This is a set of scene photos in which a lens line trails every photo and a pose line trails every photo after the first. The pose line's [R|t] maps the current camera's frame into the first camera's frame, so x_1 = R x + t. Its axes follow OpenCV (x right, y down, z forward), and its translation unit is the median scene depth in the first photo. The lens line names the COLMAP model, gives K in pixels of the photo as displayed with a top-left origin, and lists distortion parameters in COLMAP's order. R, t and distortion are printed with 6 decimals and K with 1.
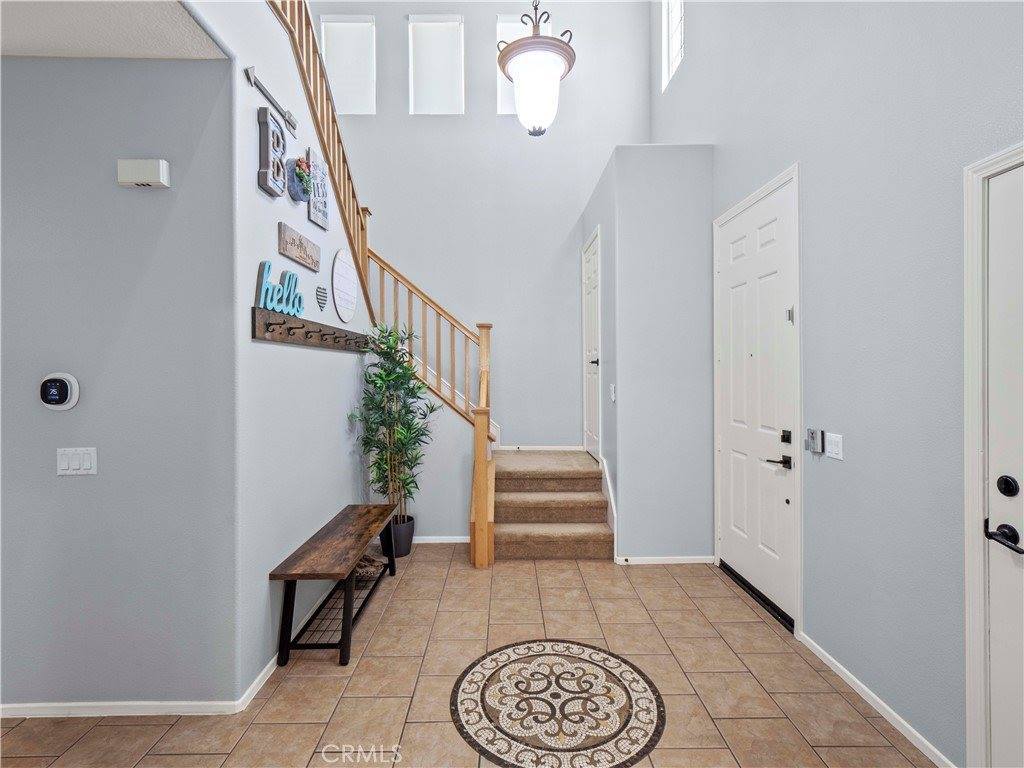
lens RADIAL K [[506.3, 0, 507.1], [0, 506.3, 376.9], [0, 0, 1]] dist [-0.014495, -0.002568]
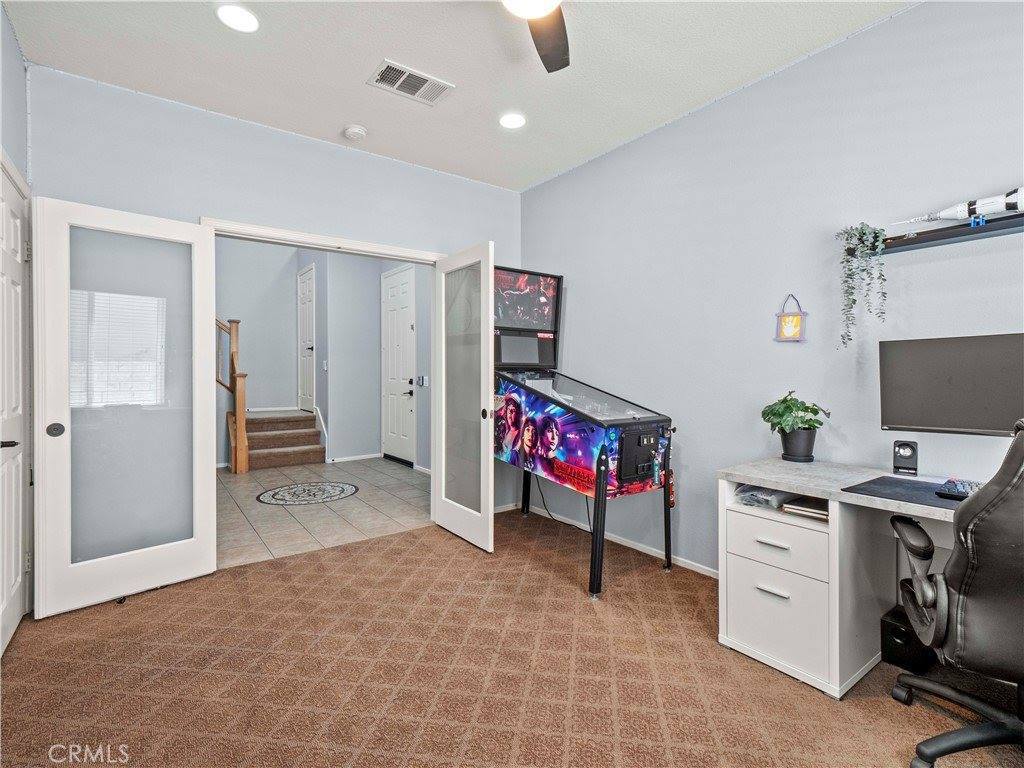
lens RADIAL K [[506.3, 0, 507.5], [0, 506.3, 377.2], [0, 0, 1]] dist [-0.014495, -0.002568]
pose [[0.818262, 0.006020, 0.574814, -0.266533], [-0.003481, 0.999979, -0.005516, 0.077336], [-0.574835, 0.002513, 0.818265, -0.752357]]
